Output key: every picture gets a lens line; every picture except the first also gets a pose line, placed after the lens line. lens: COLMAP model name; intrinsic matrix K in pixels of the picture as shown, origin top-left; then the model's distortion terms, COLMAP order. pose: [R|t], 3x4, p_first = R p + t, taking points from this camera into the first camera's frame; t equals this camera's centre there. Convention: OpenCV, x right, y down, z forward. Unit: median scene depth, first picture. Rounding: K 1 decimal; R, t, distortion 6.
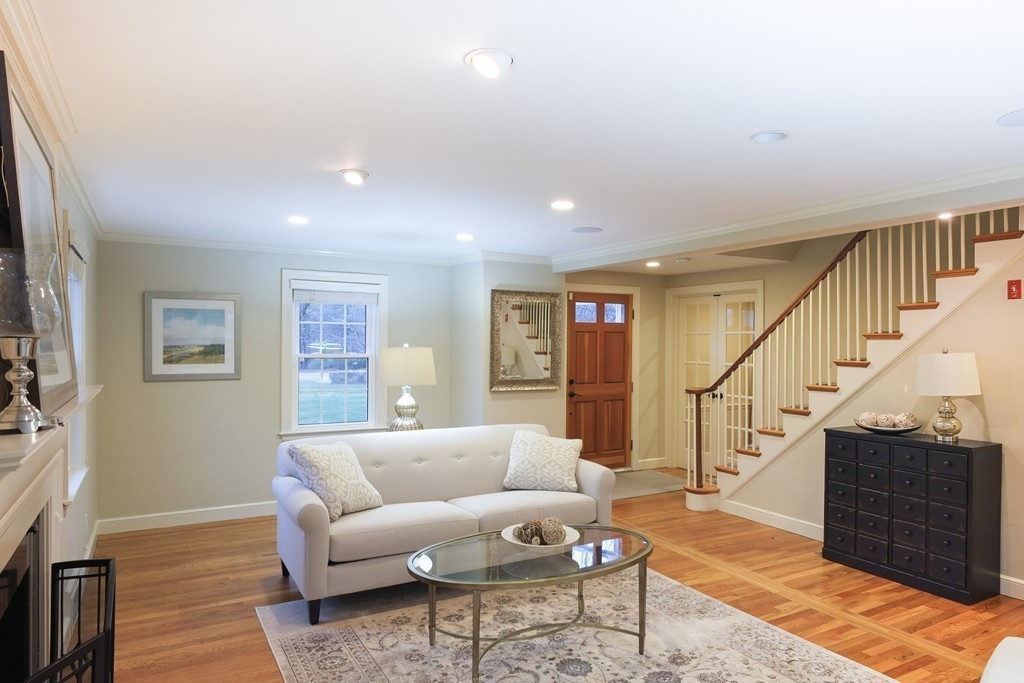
lens RADIAL K [[639.8, 0, 517.9], [0, 639.8, 341.3], [0, 0, 1]] dist [0.001497, -0.000533]
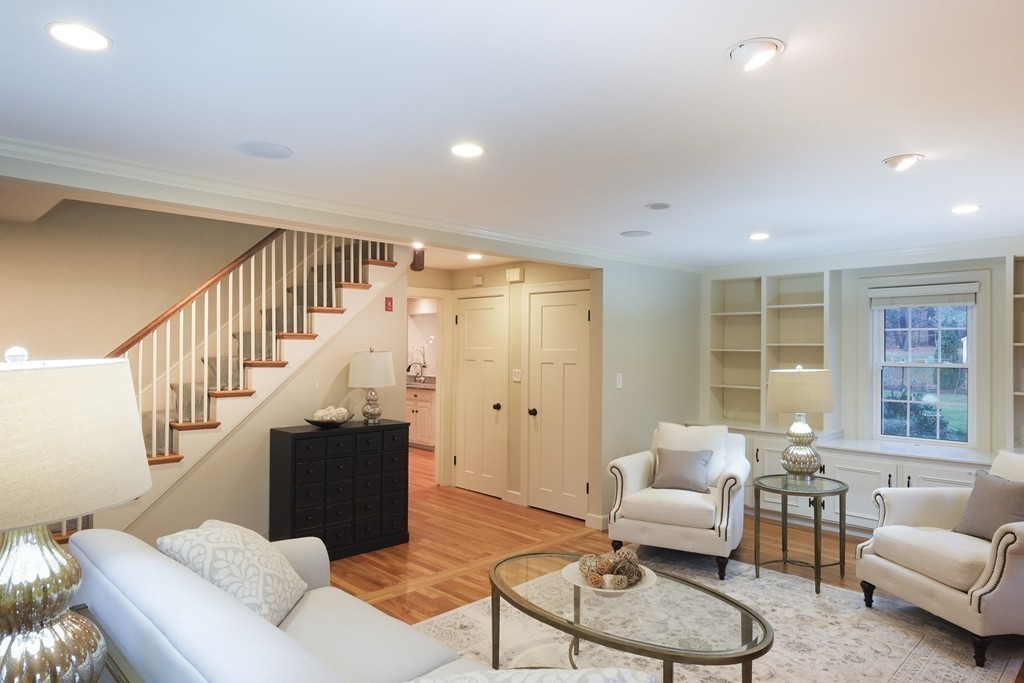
lens RADIAL K [[639.8, 0, 512.8], [0, 639.8, 343.4], [0, 0, 1]] dist [0.001497, -0.000533]
pose [[-0.248734, -0.003412, 0.968566, -0.592217], [-0.014192, 0.999899, -0.000123, -0.001007], [-0.968468, -0.013776, -0.248757, 1.056568]]
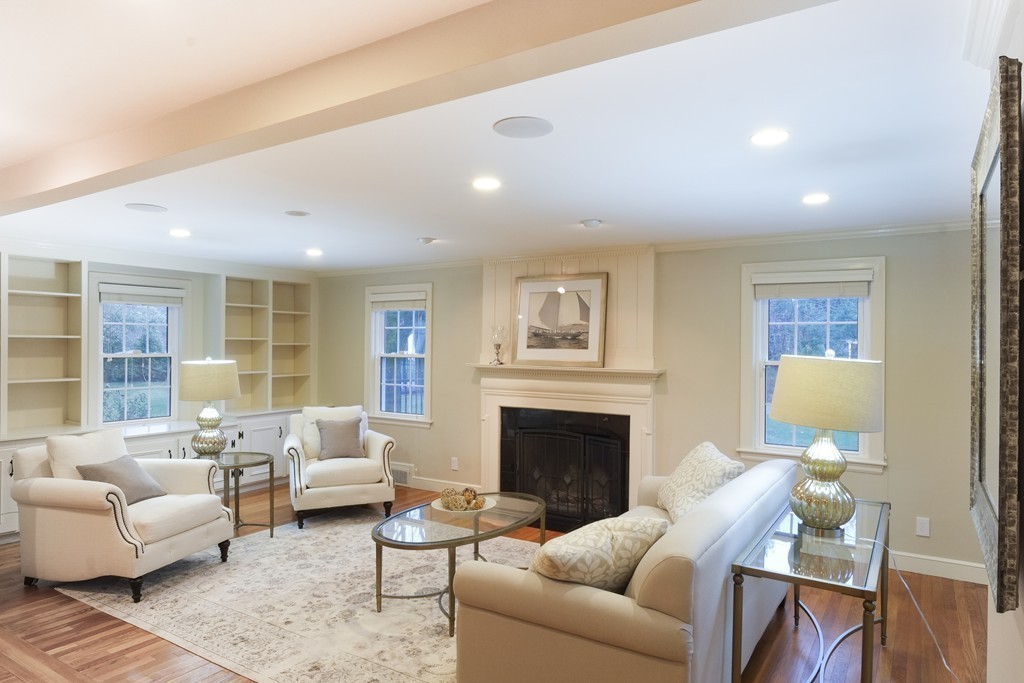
lens RADIAL K [[639.8, 0, 516.0], [0, 639.8, 342.7], [0, 0, 1]] dist [0.001497, -0.000533]
pose [[-0.887566, -0.015045, -0.460435, 0.400836], [-0.010903, 0.999873, -0.011654, 0.008977], [0.460551, -0.005324, -0.887617, 1.673077]]
